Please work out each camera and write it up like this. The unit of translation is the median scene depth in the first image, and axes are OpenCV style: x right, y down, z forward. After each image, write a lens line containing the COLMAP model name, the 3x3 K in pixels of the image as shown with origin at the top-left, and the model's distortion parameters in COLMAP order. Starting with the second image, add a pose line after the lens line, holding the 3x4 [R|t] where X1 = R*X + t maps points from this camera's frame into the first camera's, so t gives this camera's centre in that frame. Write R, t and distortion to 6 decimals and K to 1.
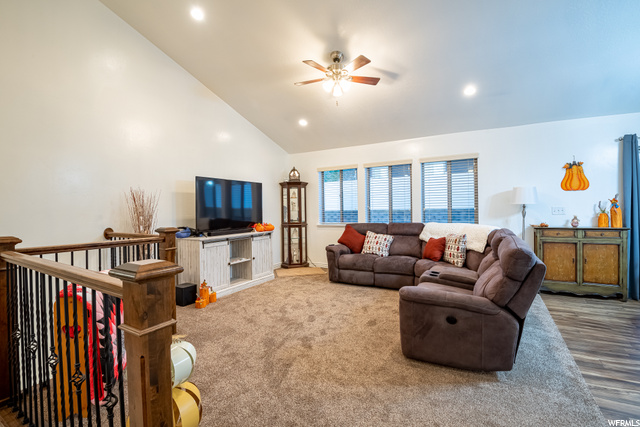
lens RADIAL K [[294.4, 0, 319.6], [0, 294.4, 215.9], [0, 0, 1]] dist [-0.003335, -0.000593]
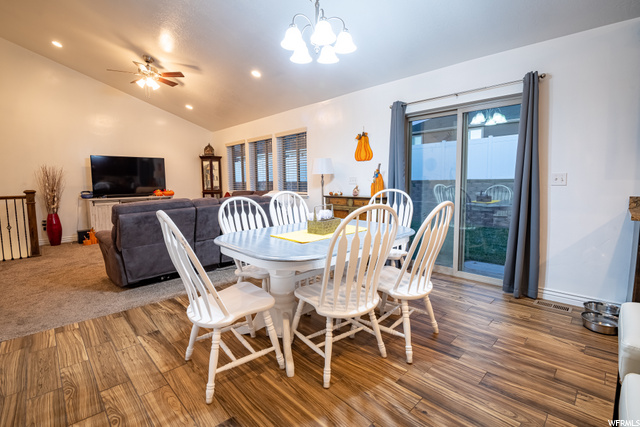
lens RADIAL K [[294.4, 0, 323.2], [0, 294.4, 212.5], [0, 0, 1]] dist [-0.003335, -0.000593]
pose [[0.954216, 0.046672, -0.295453, 1.020234], [-0.024438, 0.996614, 0.078507, 0.015375], [0.298117, -0.067693, 0.952126, -0.032320]]
